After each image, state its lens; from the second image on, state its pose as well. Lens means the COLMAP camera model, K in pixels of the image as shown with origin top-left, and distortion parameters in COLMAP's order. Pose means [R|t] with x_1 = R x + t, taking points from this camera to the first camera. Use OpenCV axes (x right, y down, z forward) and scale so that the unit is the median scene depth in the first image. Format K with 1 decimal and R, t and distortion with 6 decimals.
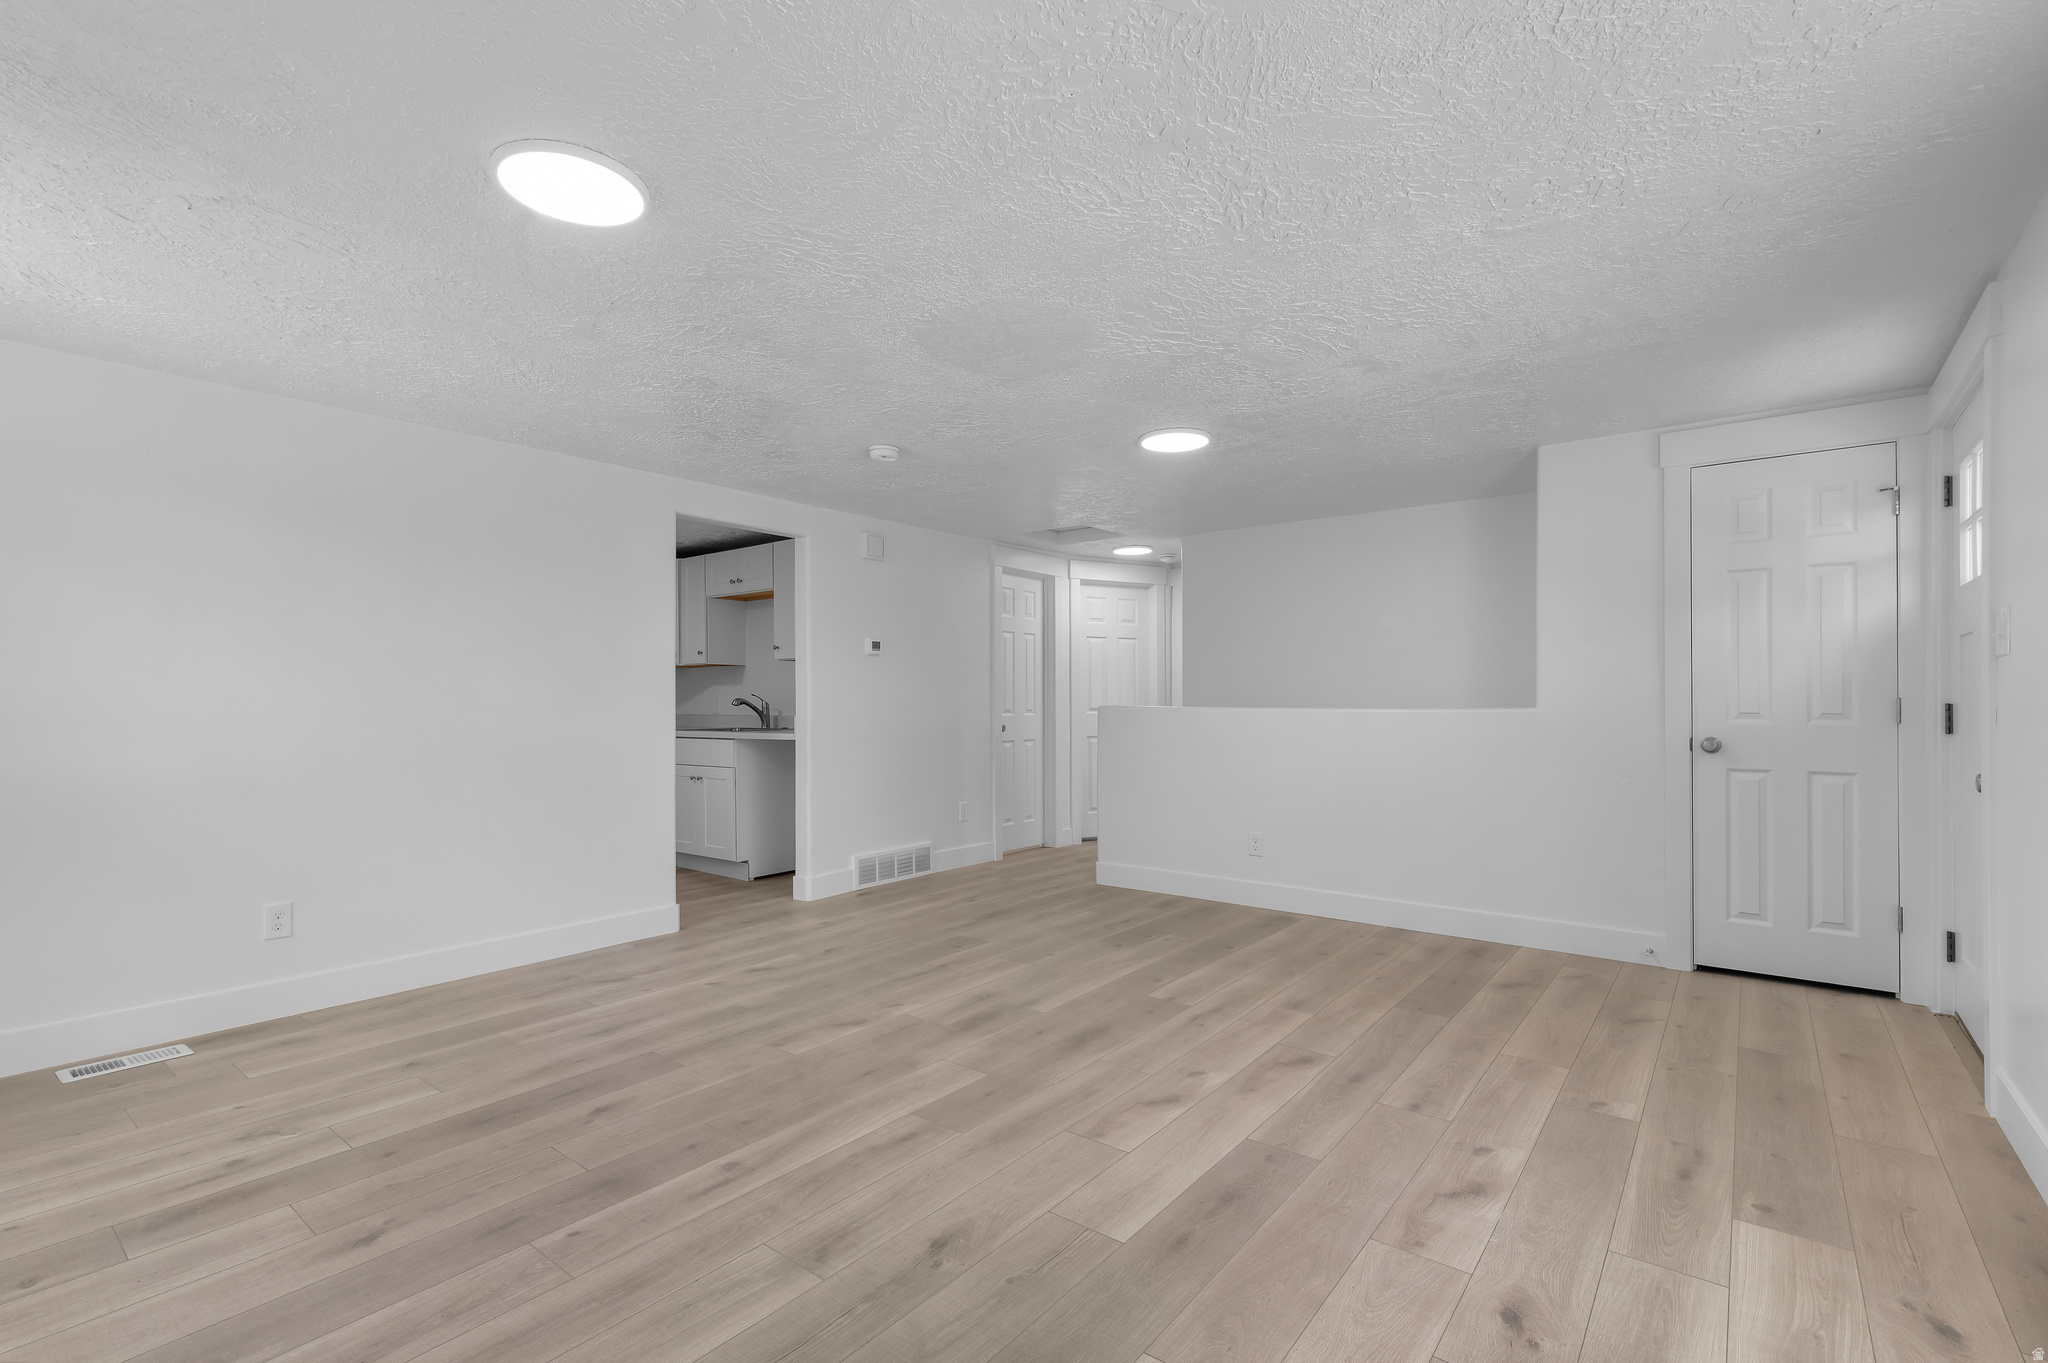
lens RADIAL K [[914.6, 0, 1034.3], [0, 914.6, 702.2], [0, 0, 1]] dist [-0.000088, -0.000103]
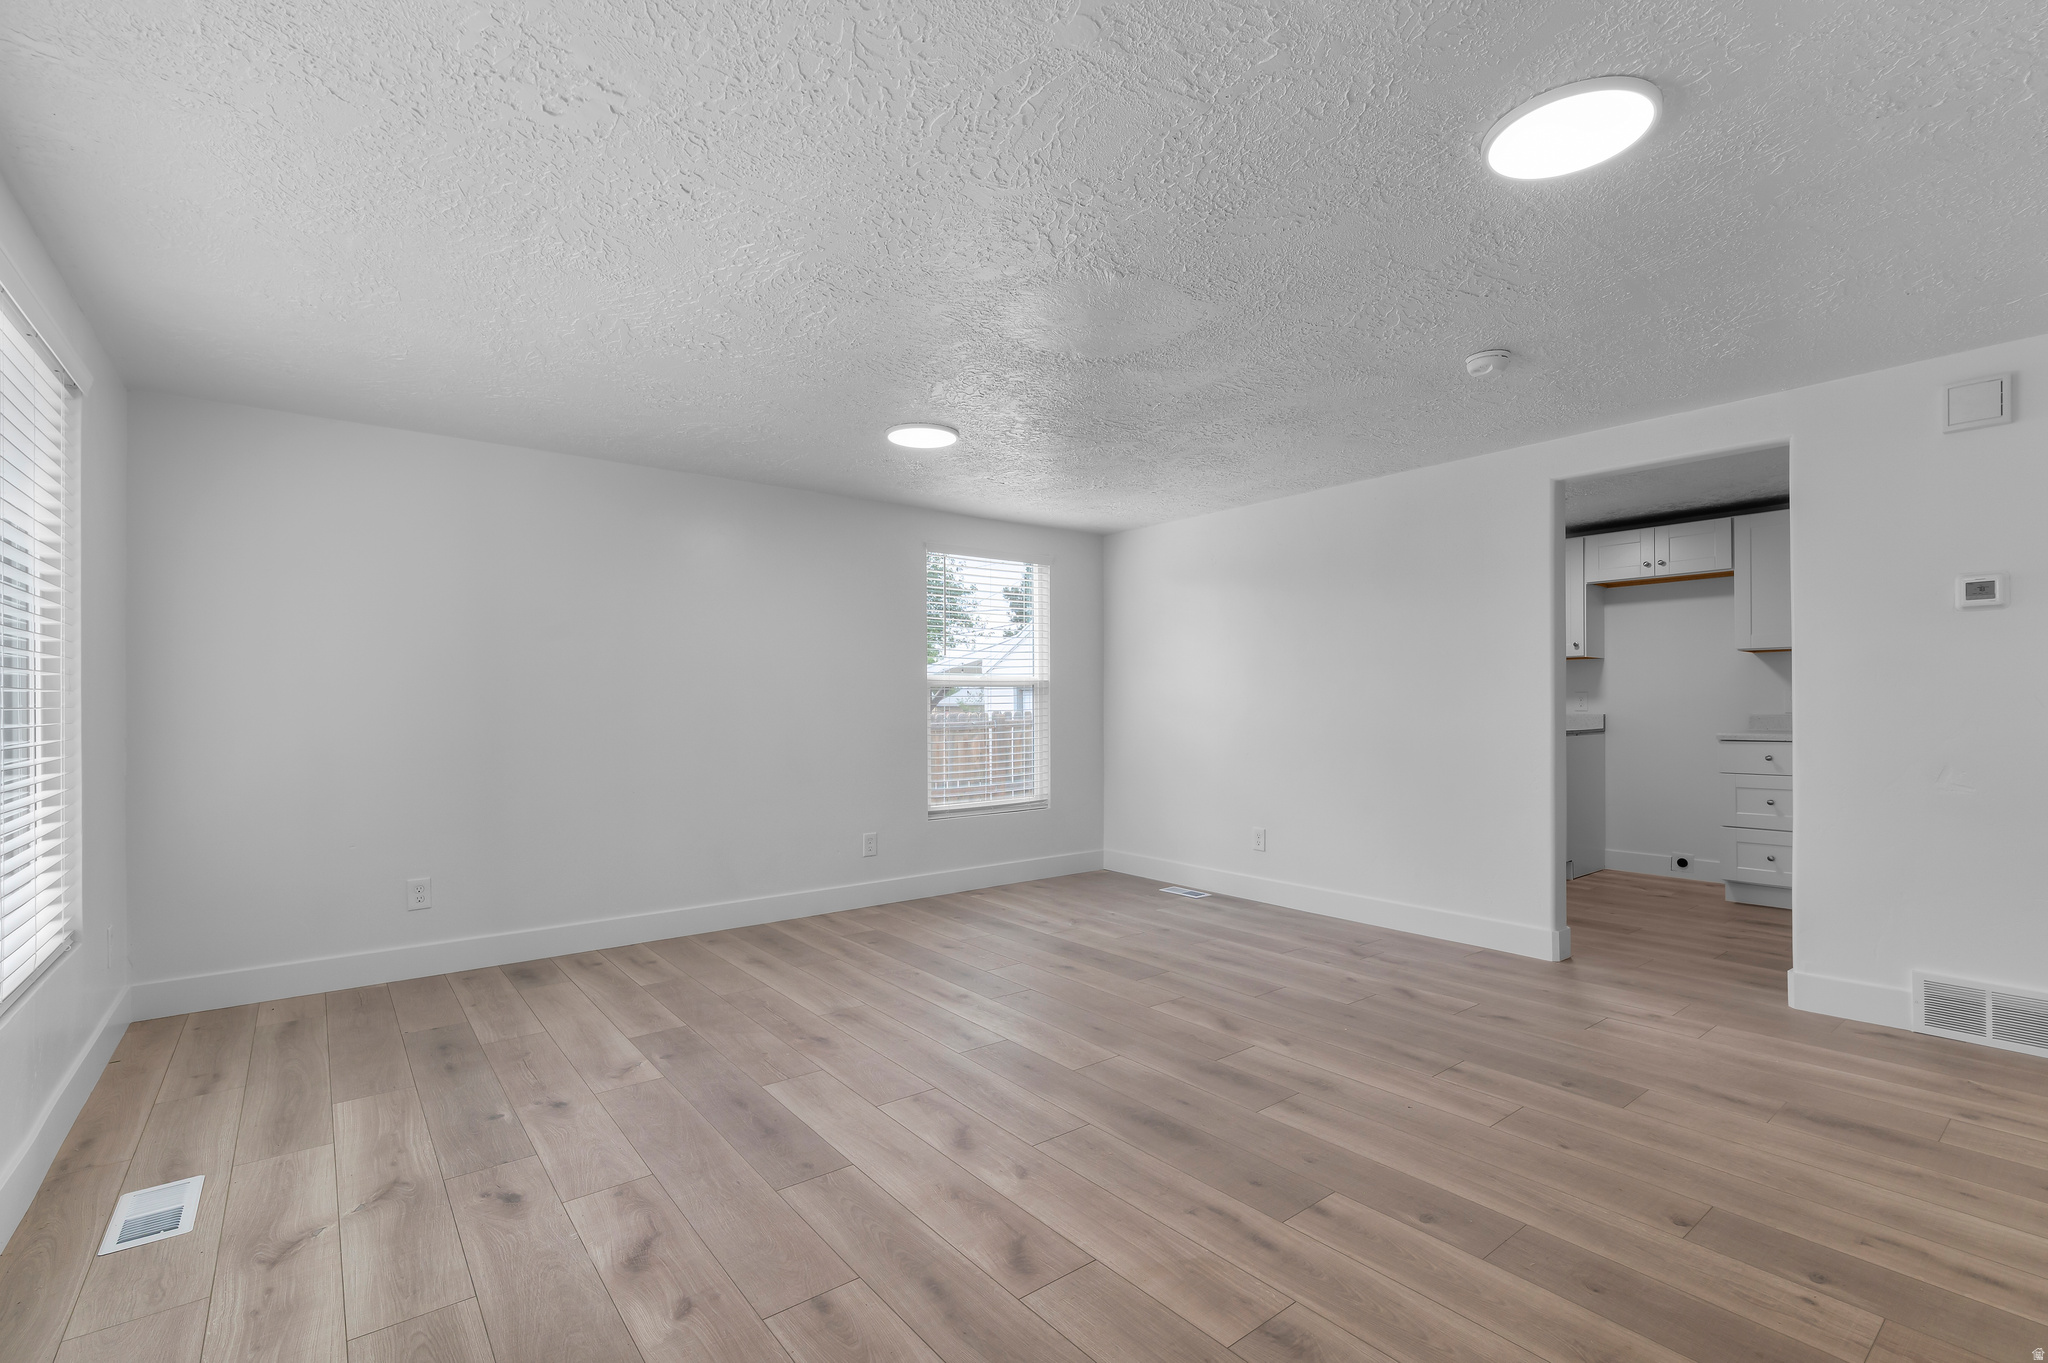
lens RADIAL K [[914.6, 0, 1034.3], [0, 914.6, 702.2], [0, 0, 1]] dist [-0.000088, -0.000103]
pose [[-0.230652, 0.005493, -0.973021, 0.905323], [0.006319, 0.999971, 0.004148, -0.004626], [0.973016, -0.005192, -0.230680, 1.145929]]
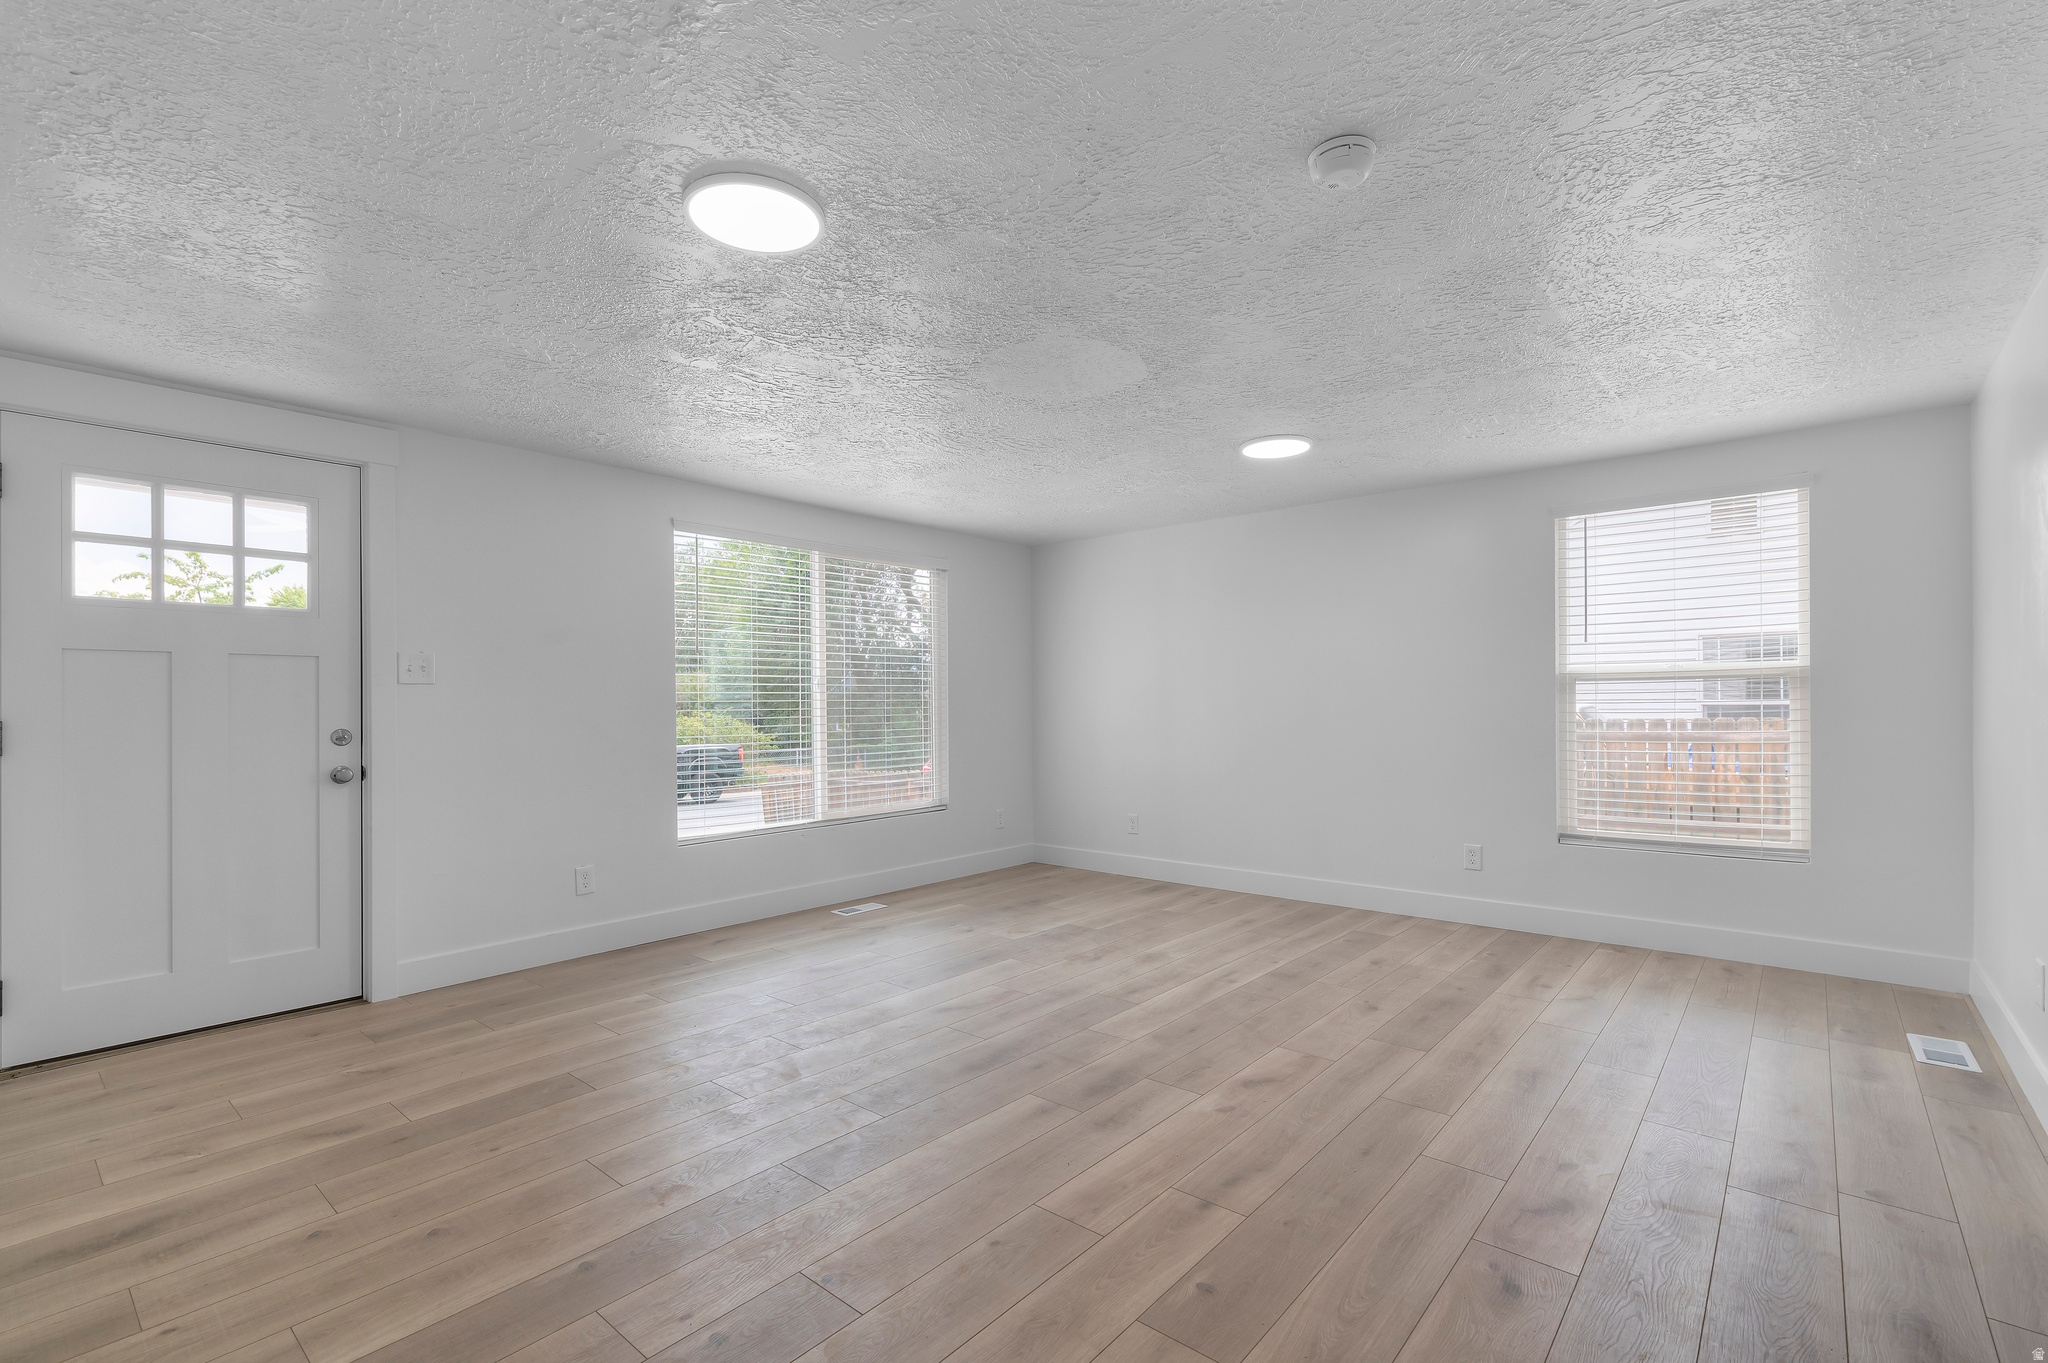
lens RADIAL K [[914.6, 0, 1034.3], [0, 914.6, 702.2], [0, 0, 1]] dist [-0.000088, -0.000103]
pose [[-0.999087, 0.012720, 0.040783, -0.035559], [0.012597, 0.999915, -0.003271, -0.002295], [-0.040821, -0.002754, -0.999163, 2.074628]]
